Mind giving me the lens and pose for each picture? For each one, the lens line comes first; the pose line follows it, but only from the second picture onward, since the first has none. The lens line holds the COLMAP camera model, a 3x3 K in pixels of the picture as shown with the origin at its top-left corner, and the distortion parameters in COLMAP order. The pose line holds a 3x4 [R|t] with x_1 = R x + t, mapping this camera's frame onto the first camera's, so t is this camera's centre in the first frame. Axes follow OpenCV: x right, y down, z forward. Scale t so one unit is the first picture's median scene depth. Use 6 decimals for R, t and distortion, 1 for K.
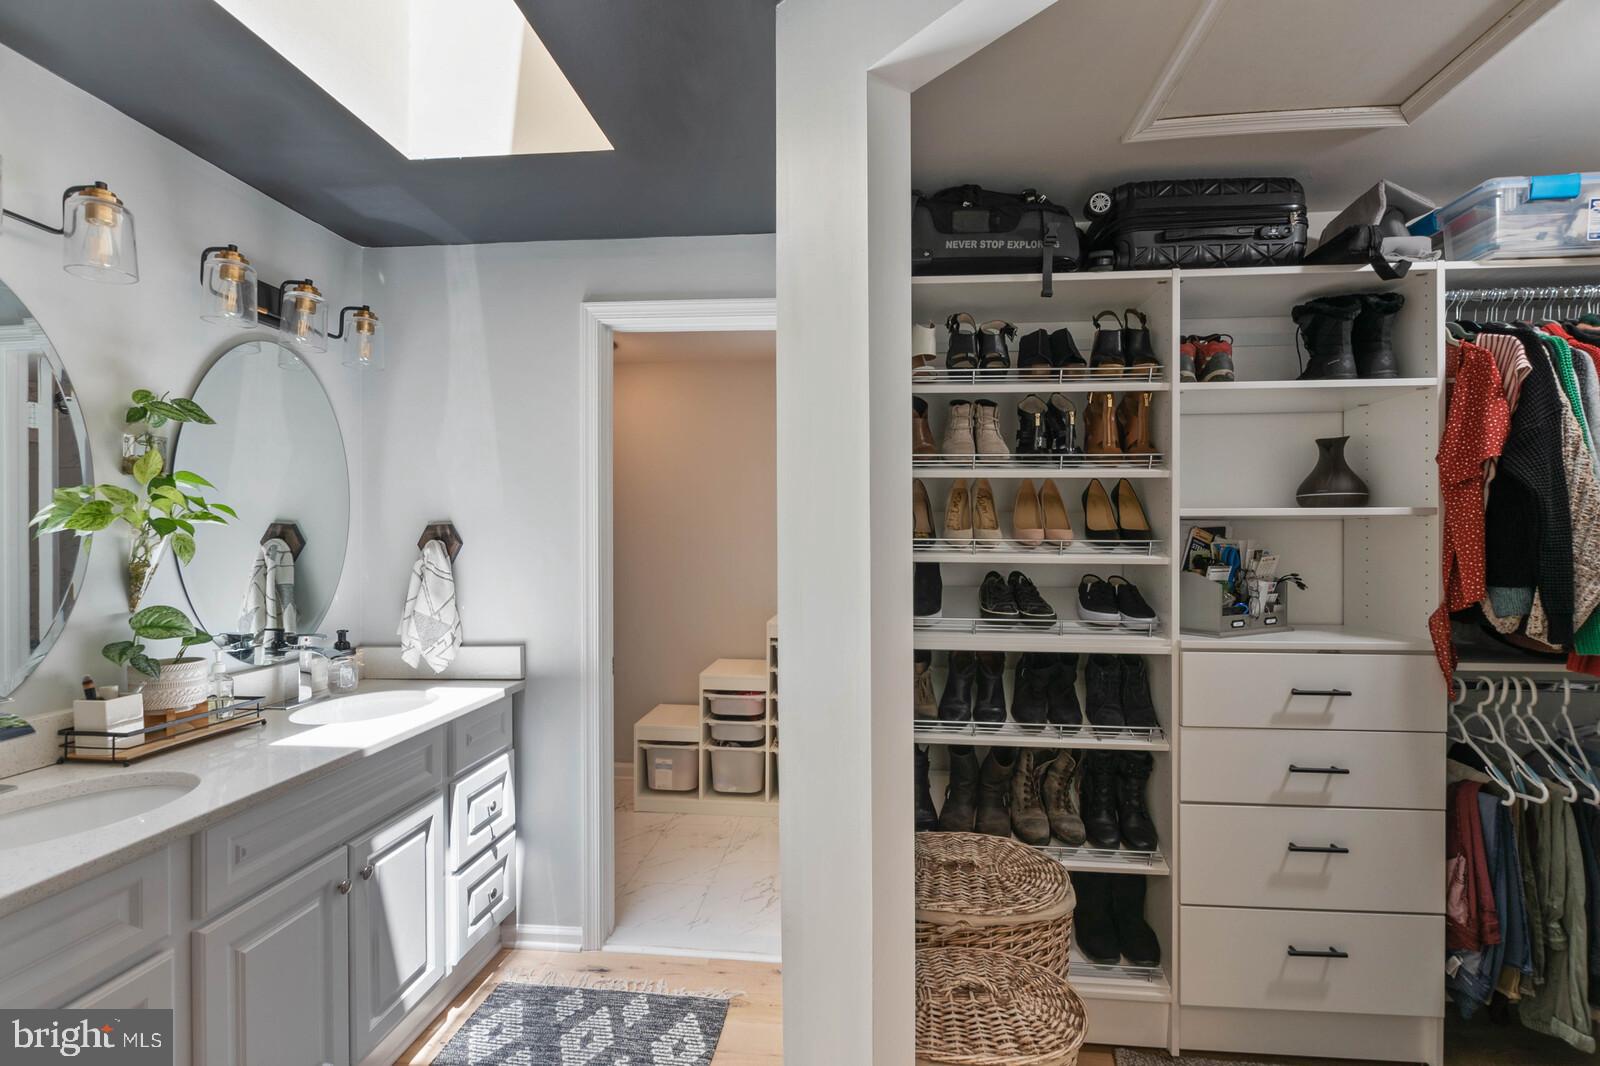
lens RADIAL K [[735.2, 0, 803.4], [0, 735.2, 540.0], [0, 0, 1]] dist [-0.004592, -0.000112]
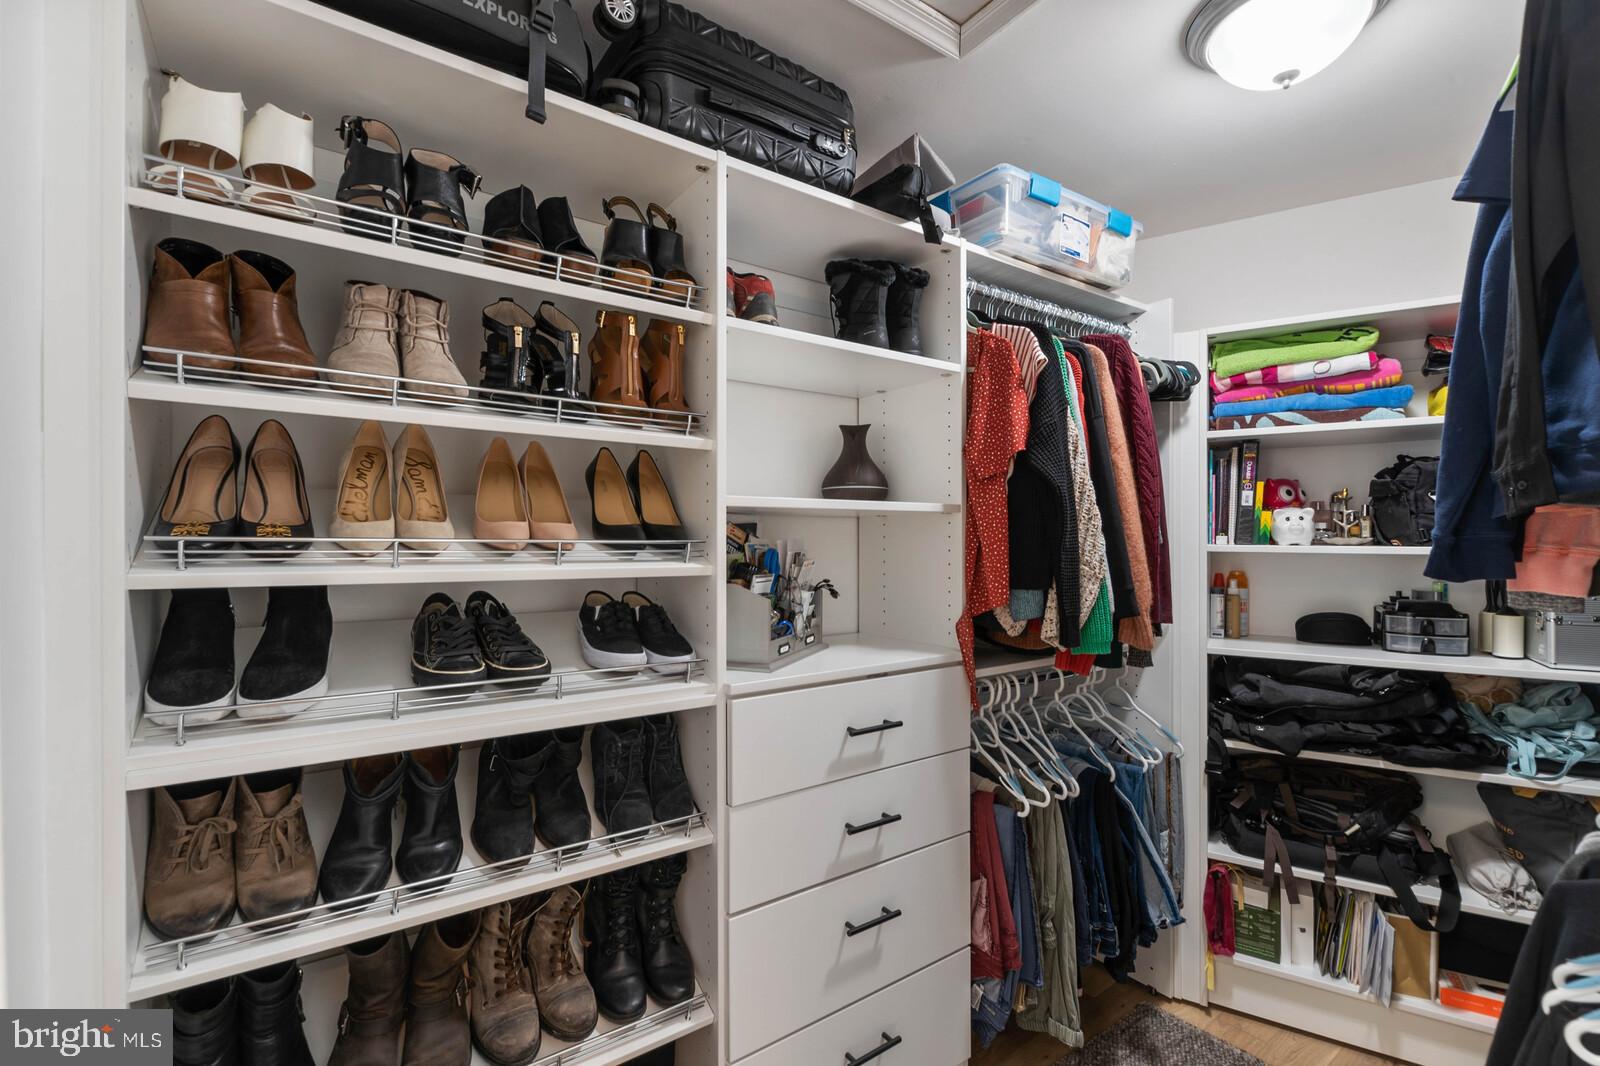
lens RADIAL K [[705.3, 0, 800.9], [0, 705.3, 540.1], [0, 0, 1]] dist [0.000582, -0.001591]
pose [[0.758965, -0.000915, 0.651130, 0.122904], [-0.000022, 0.999999, 0.001431, -0.000852], [-0.651131, -0.001100, 0.758965, 0.424215]]
